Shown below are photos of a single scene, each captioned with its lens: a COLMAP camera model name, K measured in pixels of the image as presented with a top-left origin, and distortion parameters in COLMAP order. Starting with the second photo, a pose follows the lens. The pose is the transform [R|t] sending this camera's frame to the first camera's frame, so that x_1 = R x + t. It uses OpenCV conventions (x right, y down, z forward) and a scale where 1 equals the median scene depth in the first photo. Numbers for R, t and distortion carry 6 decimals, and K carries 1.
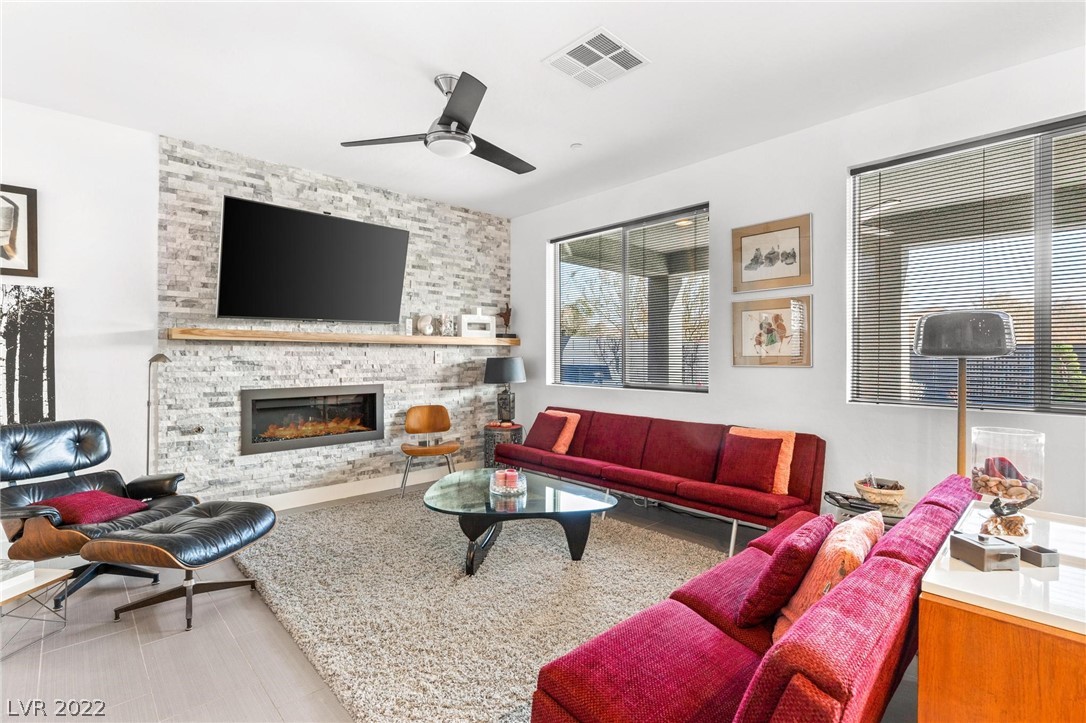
lens RADIAL K [[506.9, 0, 542.7], [0, 506.9, 358.6], [0, 0, 1]] dist [0.000129, 0.000049]
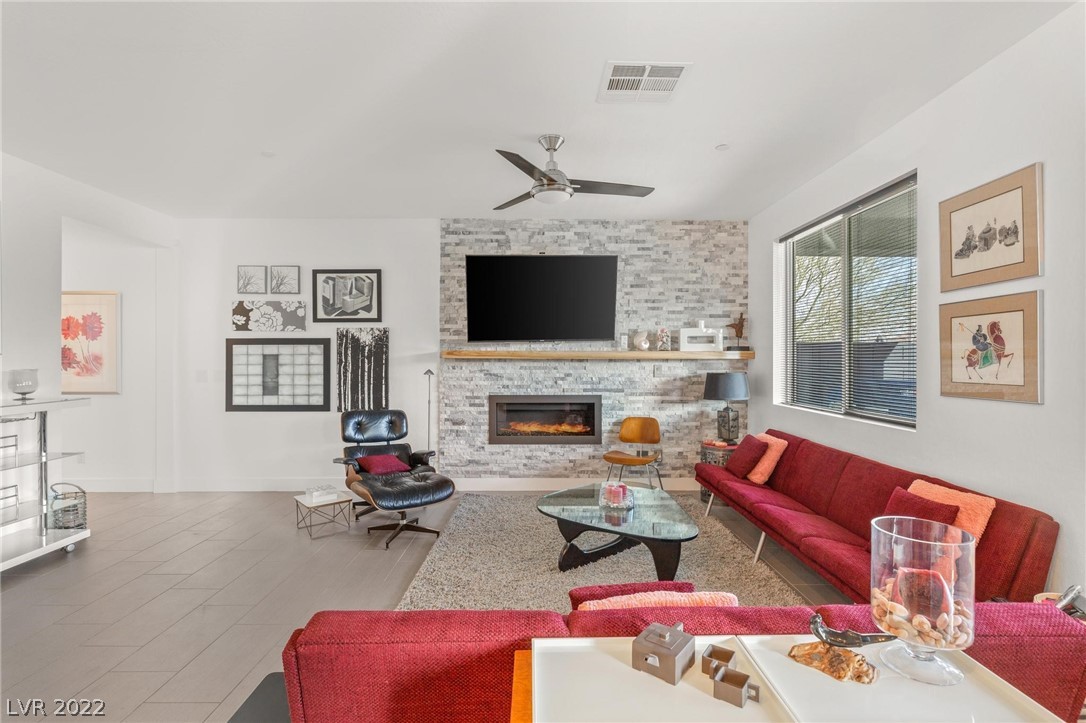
lens RADIAL K [[519.6, 0, 543.0], [0, 519.6, 361.5], [0, 0, 1]] dist [0.001247, 0.000190]
pose [[0.739131, 0.004501, -0.673546, 0.387053], [-0.004735, 0.999988, 0.001486, -0.026502], [0.673545, 0.002091, 0.739144, 0.073778]]
